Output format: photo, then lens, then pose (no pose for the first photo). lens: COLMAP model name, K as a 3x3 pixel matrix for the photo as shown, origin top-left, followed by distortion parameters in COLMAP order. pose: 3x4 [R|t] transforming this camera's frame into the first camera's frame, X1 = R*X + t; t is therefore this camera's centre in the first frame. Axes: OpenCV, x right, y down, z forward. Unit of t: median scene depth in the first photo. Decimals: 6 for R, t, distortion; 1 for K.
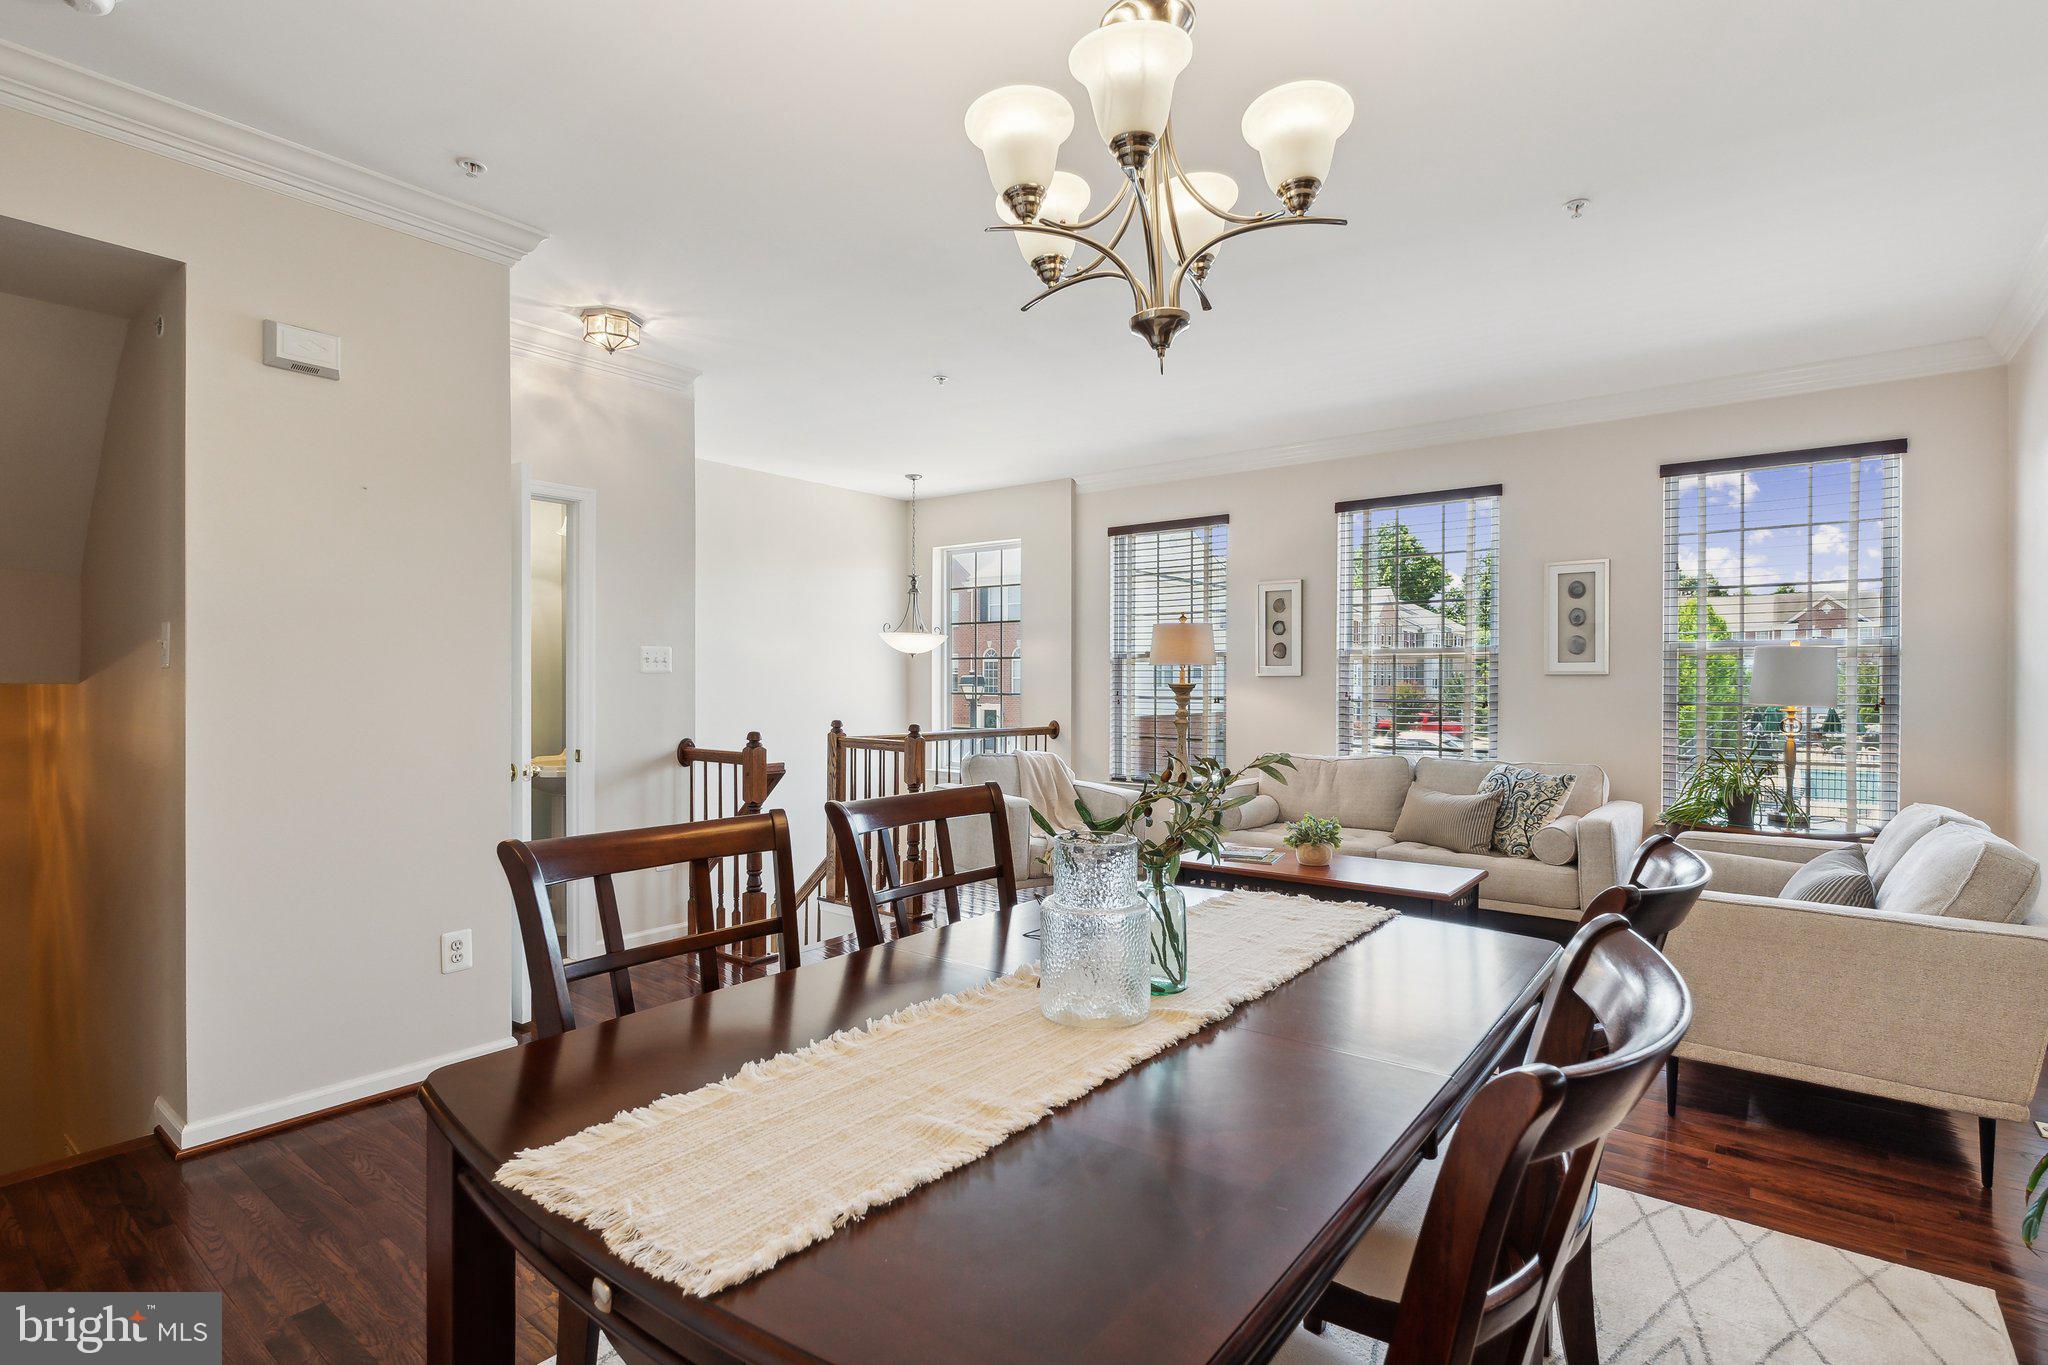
lens RADIAL K [[975.4, 0, 1032.1], [0, 975.4, 698.5], [0, 0, 1]] dist [0.001256, -0.000833]
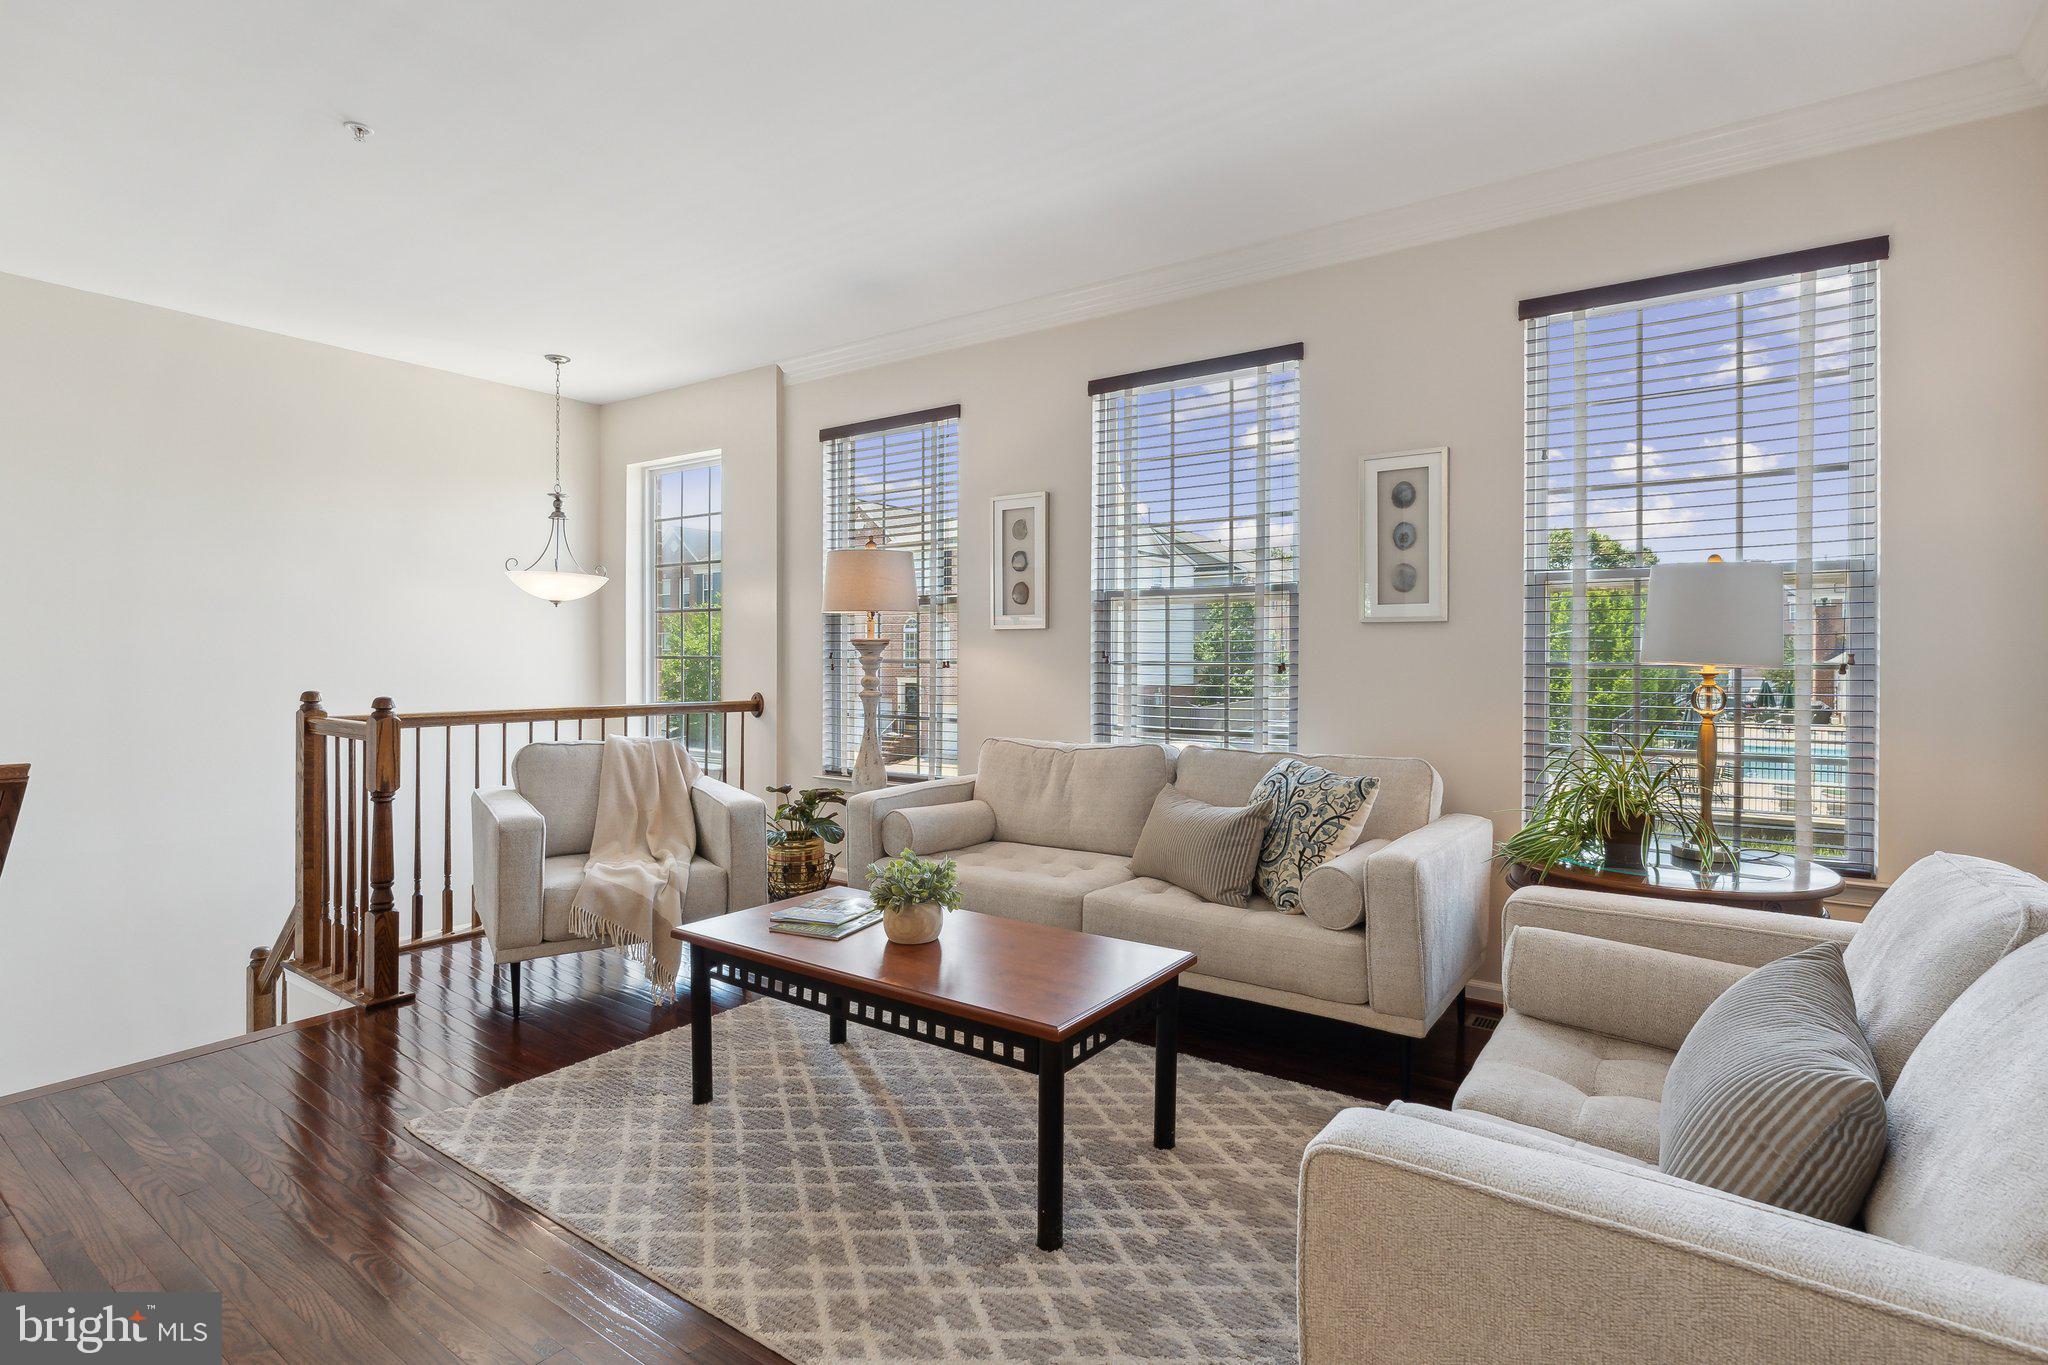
lens RADIAL K [[985.0, 0, 1032.8], [0, 985.0, 672.5], [0, 0, 1]] dist [-0.003051, 0.000379]
pose [[0.998894, 0.000239, 0.047028, 0.274431], [-0.000254, 1.000000, 0.000318, 0.009631], [-0.047028, -0.000329, 0.998894, 0.341216]]
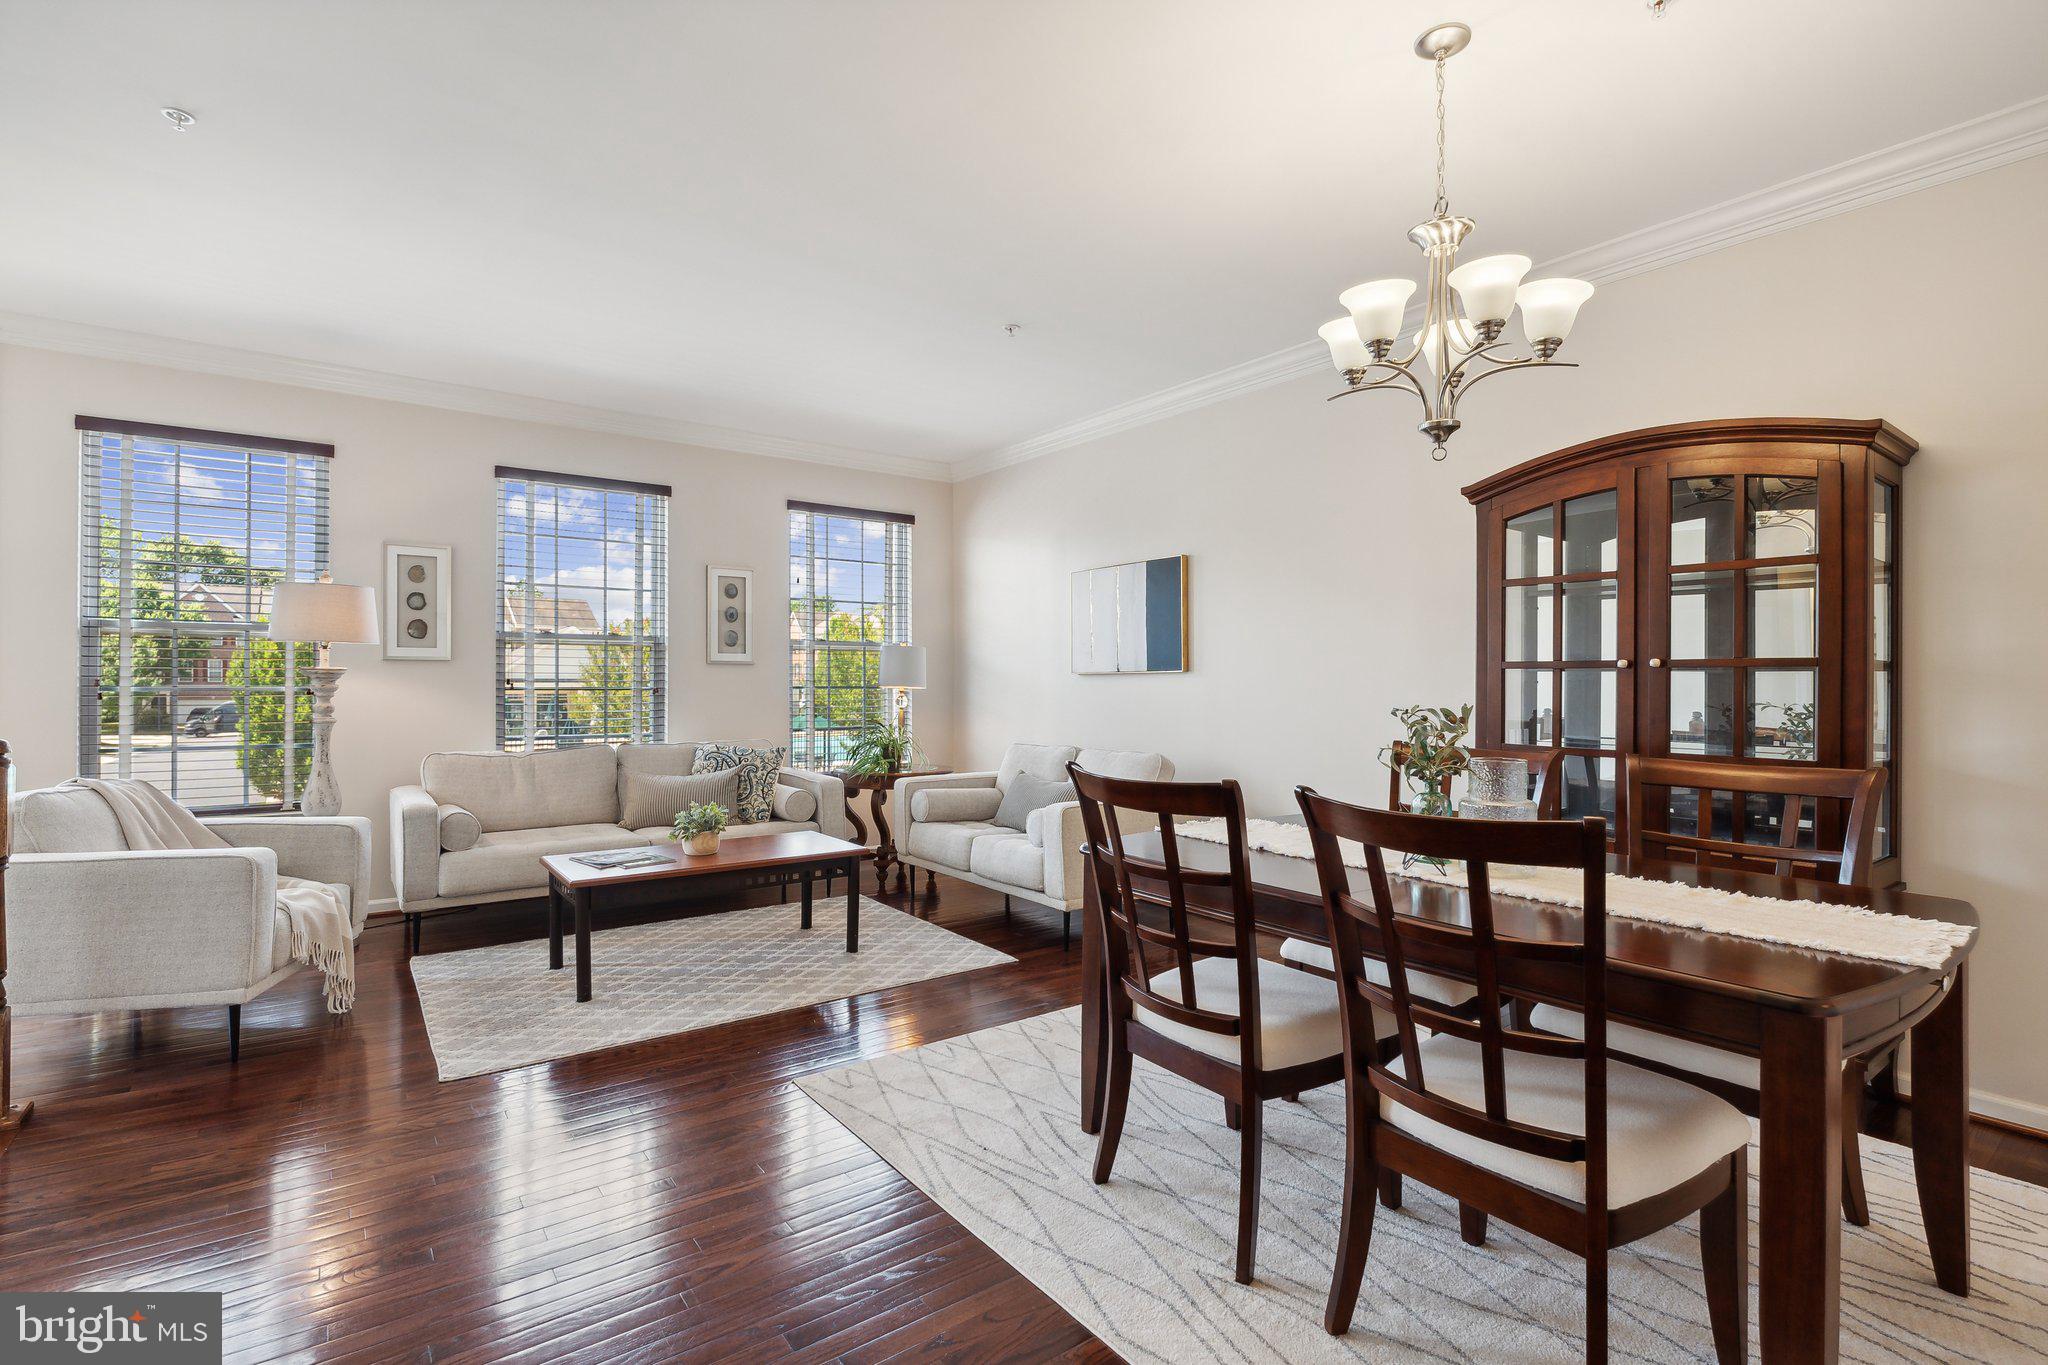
lens RADIAL K [[975.4, 0, 1009.5], [0, 975.4, 677.7], [0, 0, 1]] dist [0.001256, -0.000833]
pose [[0.282262, -0.001779, 0.959336, -0.469632], [0.007024, 0.999975, -0.000213, -0.005190], [-0.959312, 0.006799, 0.282268, 0.349844]]
